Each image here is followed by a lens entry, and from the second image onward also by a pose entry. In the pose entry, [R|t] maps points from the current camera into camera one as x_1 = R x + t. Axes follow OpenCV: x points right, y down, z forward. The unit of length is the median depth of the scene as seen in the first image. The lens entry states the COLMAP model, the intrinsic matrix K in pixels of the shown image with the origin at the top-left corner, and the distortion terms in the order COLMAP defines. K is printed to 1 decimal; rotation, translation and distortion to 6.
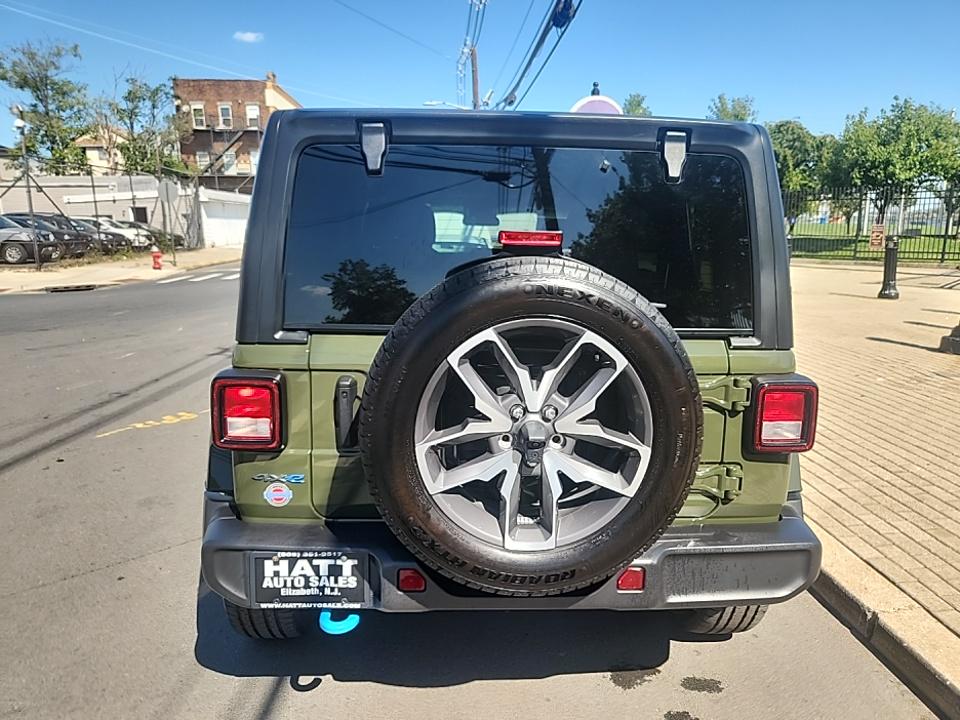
lens RADIAL K [[712.2, 0, 480.5], [0, 712.2, 359.8], [0, 0, 1]] dist [-0.014828, 0.000628]
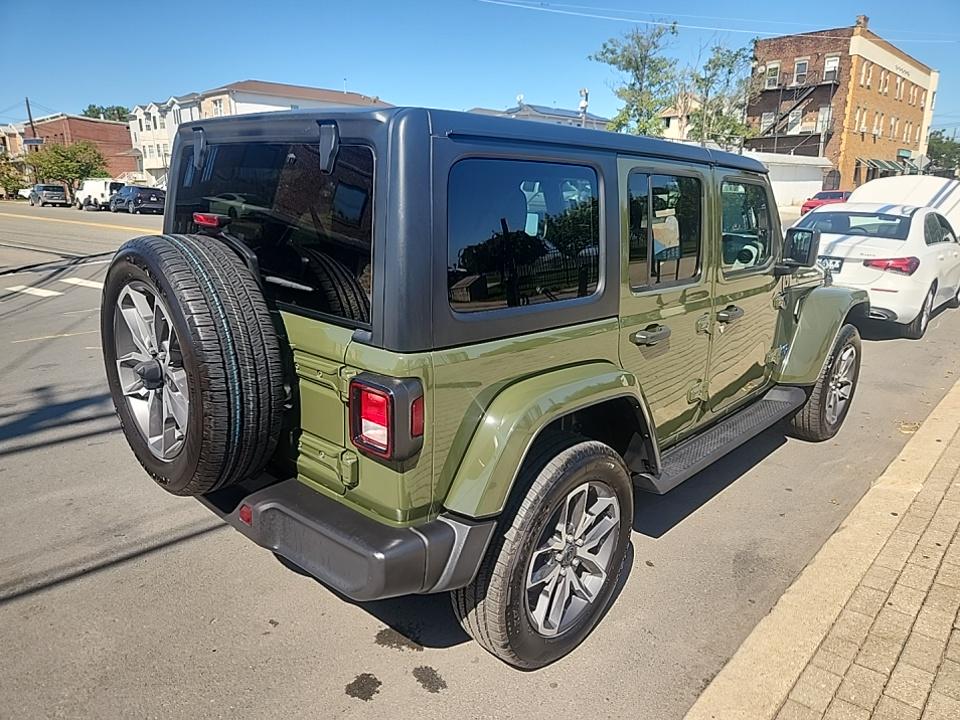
lens RADIAL K [[712.2, 0, 479.8], [0, 712.2, 360.4], [0, 0, 1]] dist [-0.014828, 0.000628]
pose [[0.637918, 0.174110, -0.750164, 0.157760], [-0.131391, 0.984432, 0.116752, -0.016188], [0.758813, 0.024087, 0.650863, 0.061112]]
